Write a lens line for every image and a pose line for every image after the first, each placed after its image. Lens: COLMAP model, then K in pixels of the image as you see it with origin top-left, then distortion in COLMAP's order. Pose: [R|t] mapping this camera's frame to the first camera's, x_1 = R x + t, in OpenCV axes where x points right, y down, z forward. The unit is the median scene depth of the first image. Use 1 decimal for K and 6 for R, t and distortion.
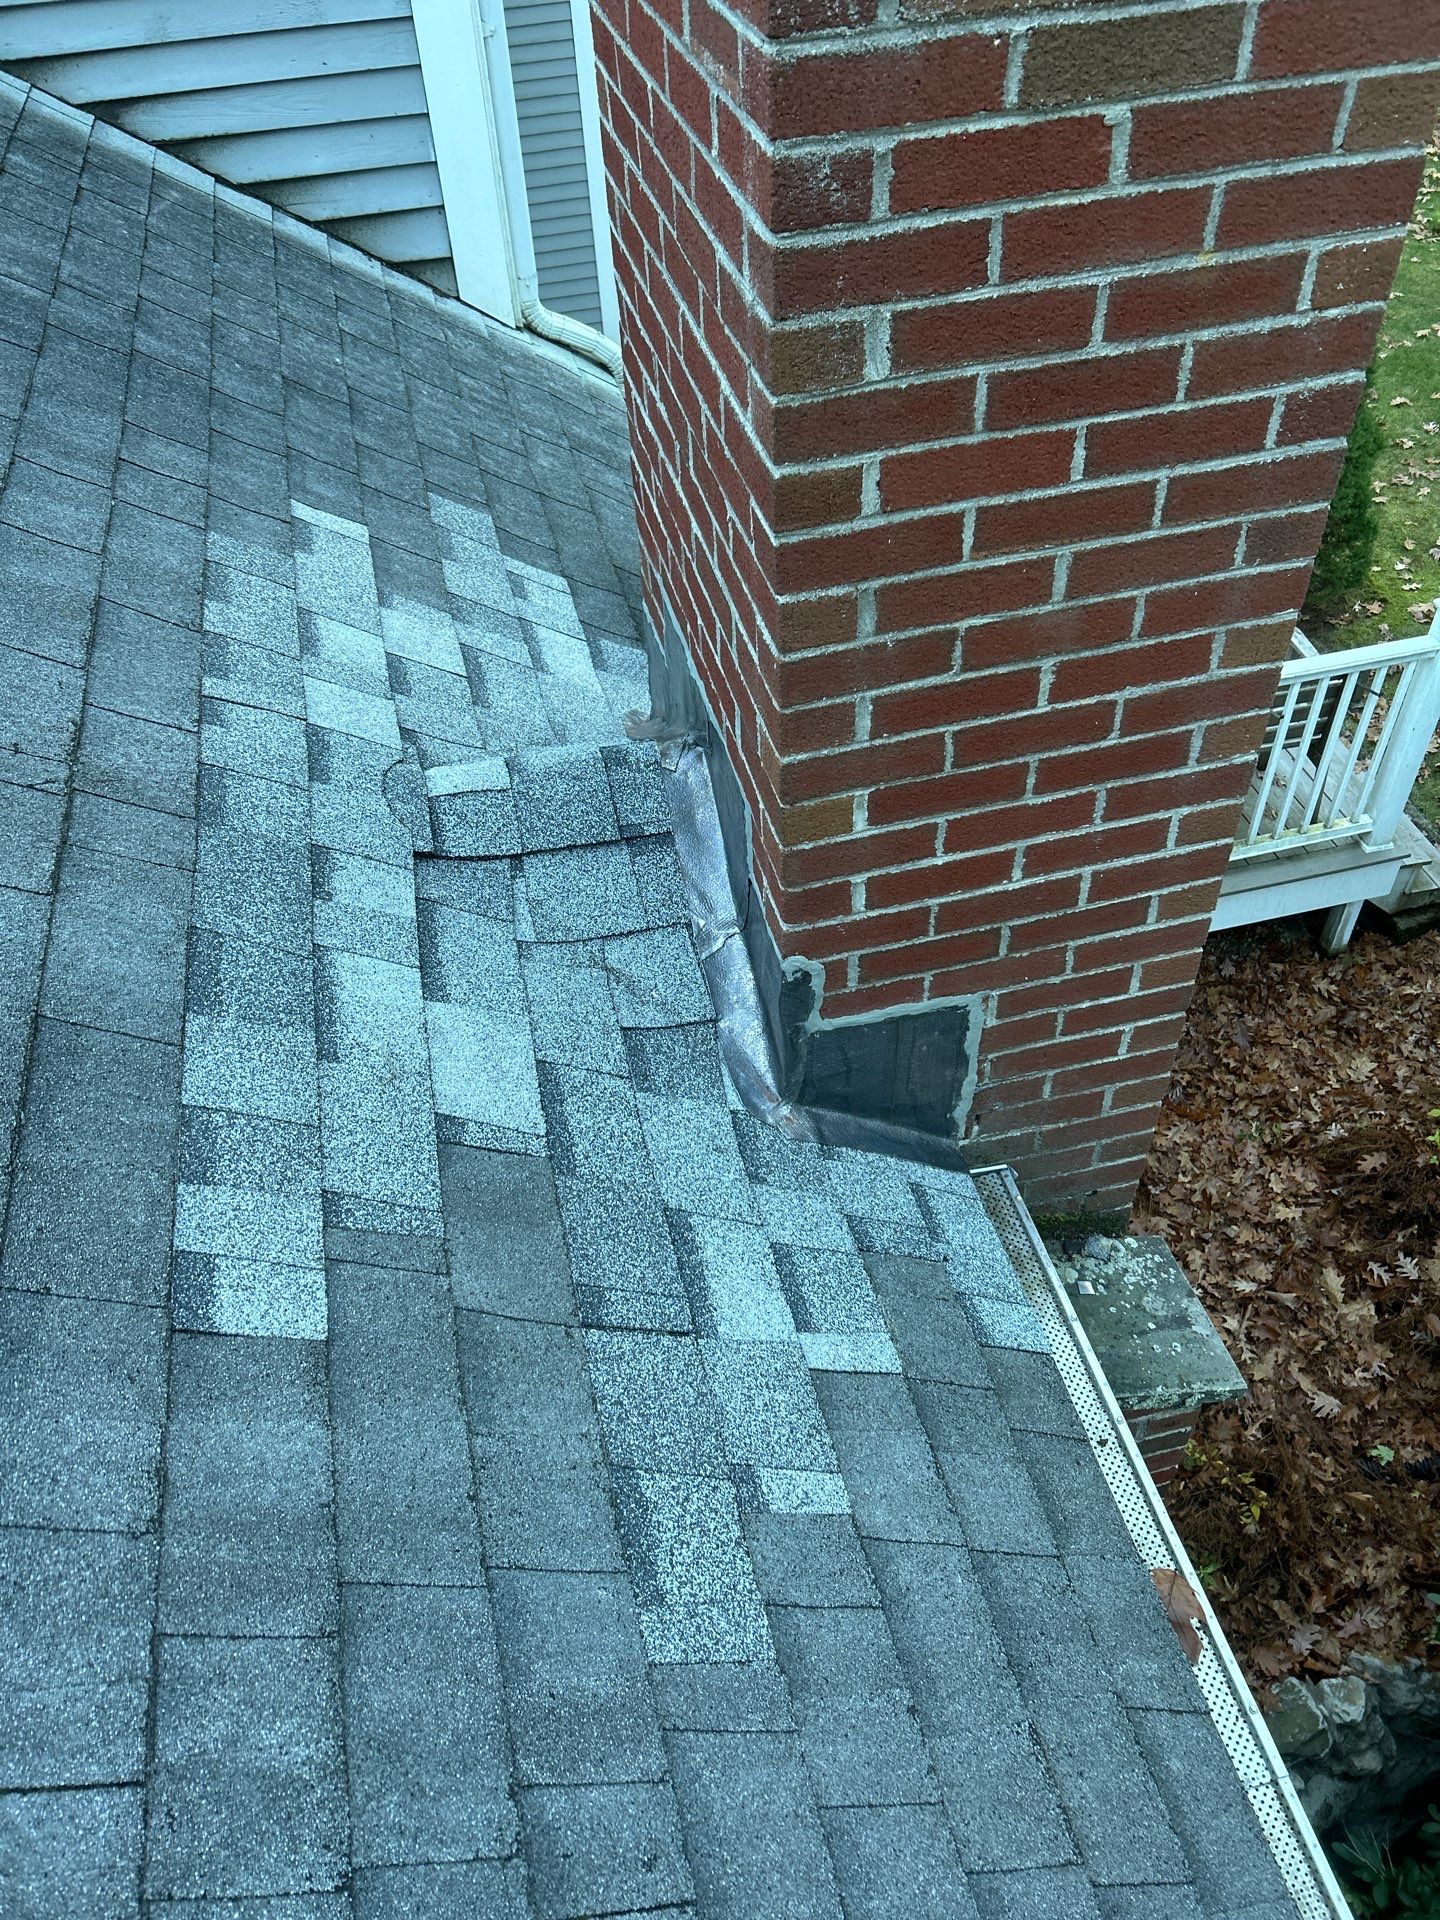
lens RADIAL K [[1432.0, 0, 713.3], [0, 1432.0, 955.3], [0, 0, 1]] dist [0.059824, -0.062666]
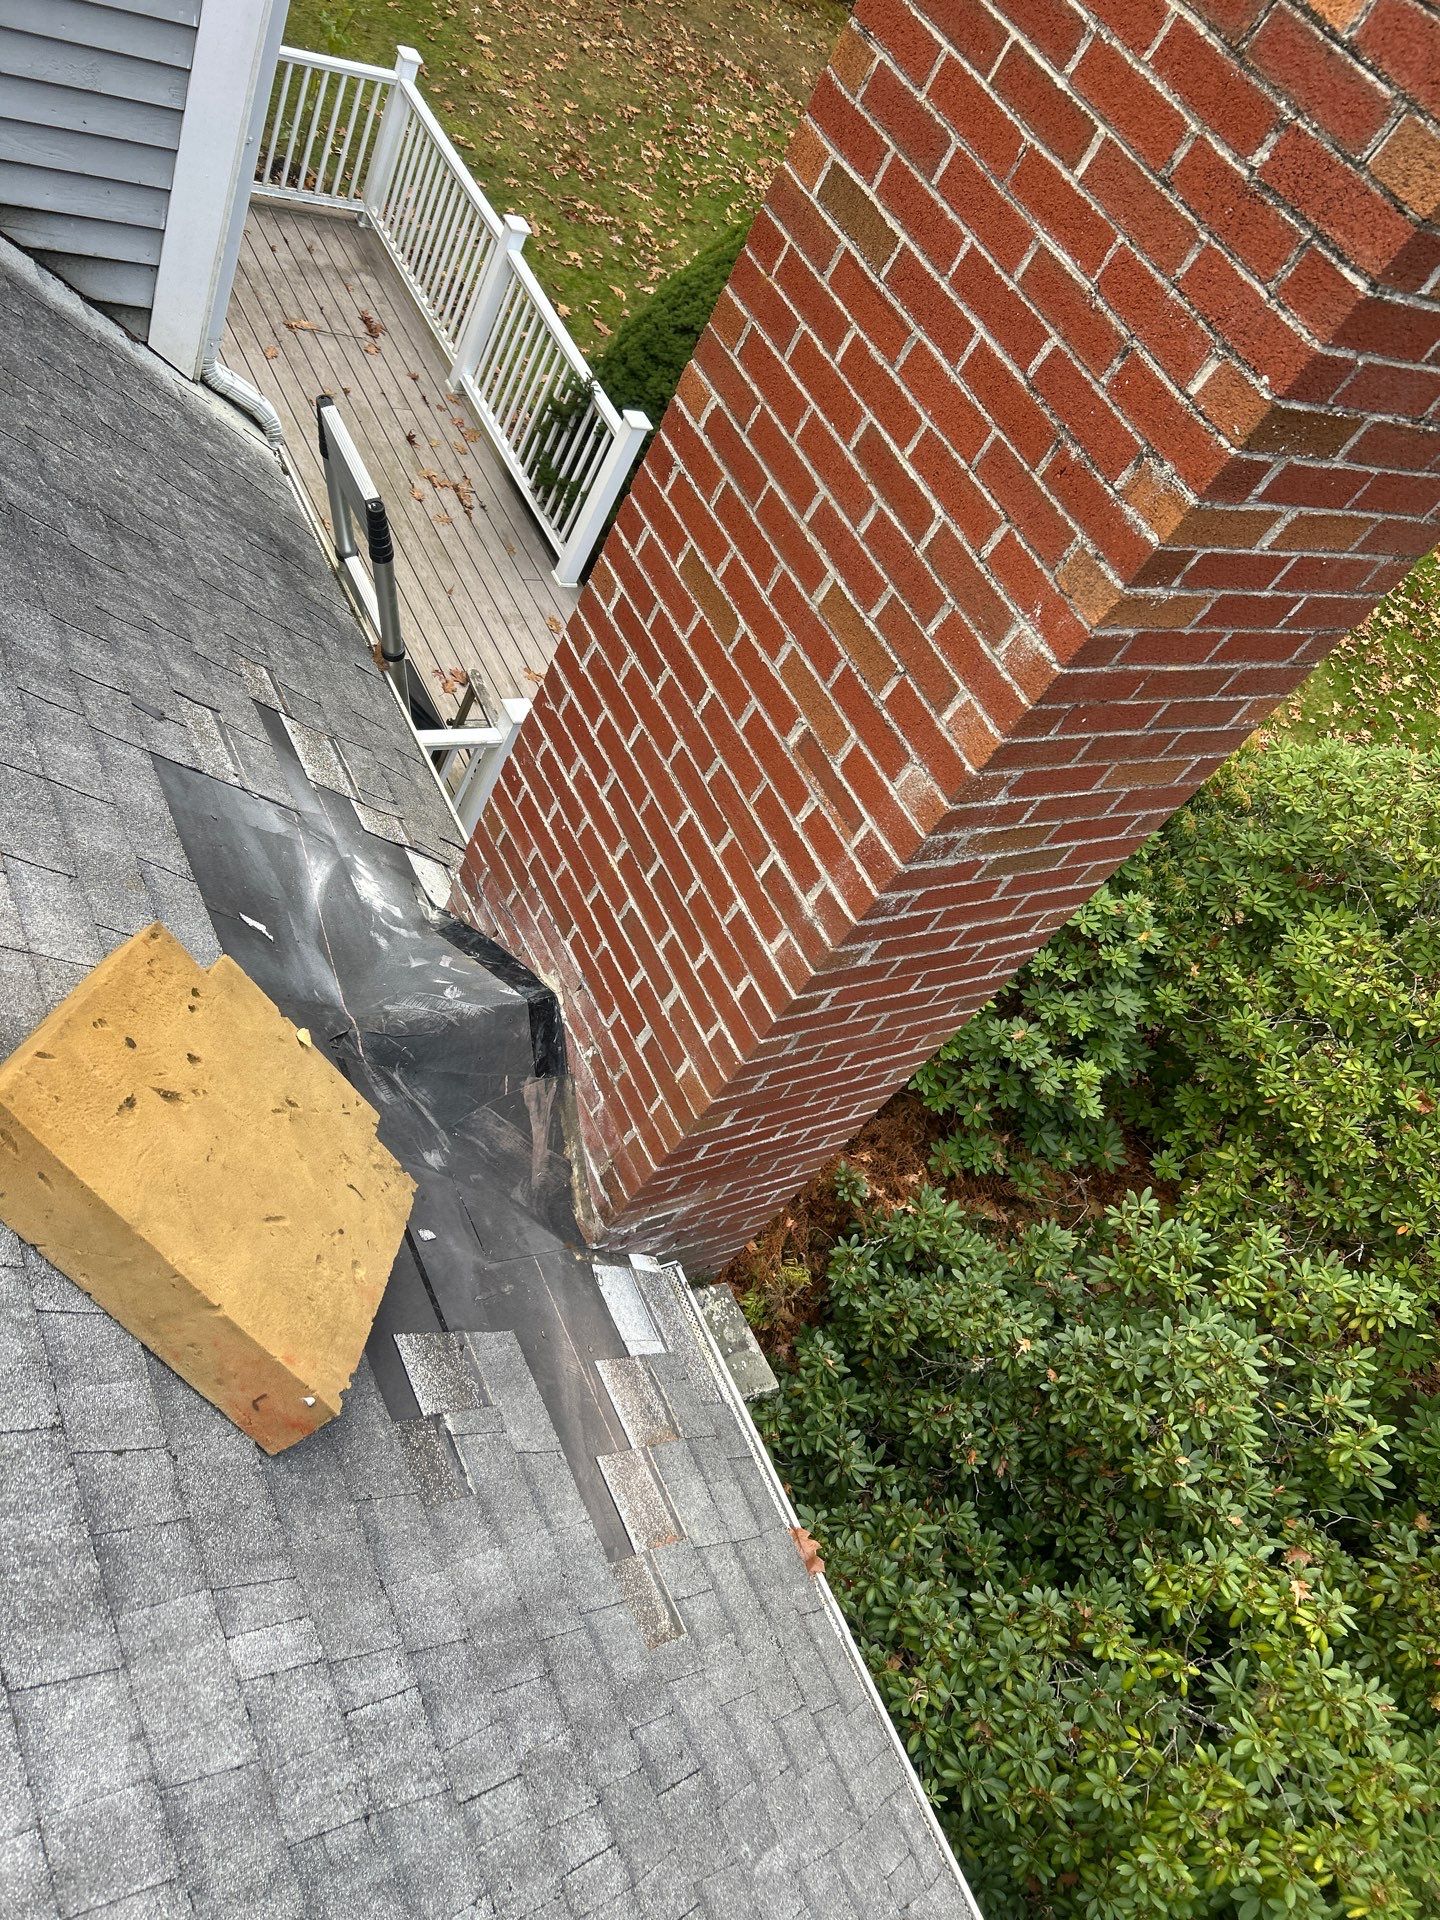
lens RADIAL K [[1432.0, 0, 700.5], [0, 1432.0, 957.5], [0, 0, 1]] dist [0.059824, -0.062666]
pose [[0.859493, 0.081088, 0.504675, -0.358818], [-0.149896, 0.983913, 0.097193, -0.203252], [-0.488675, -0.159186, 0.857821, -0.166868]]
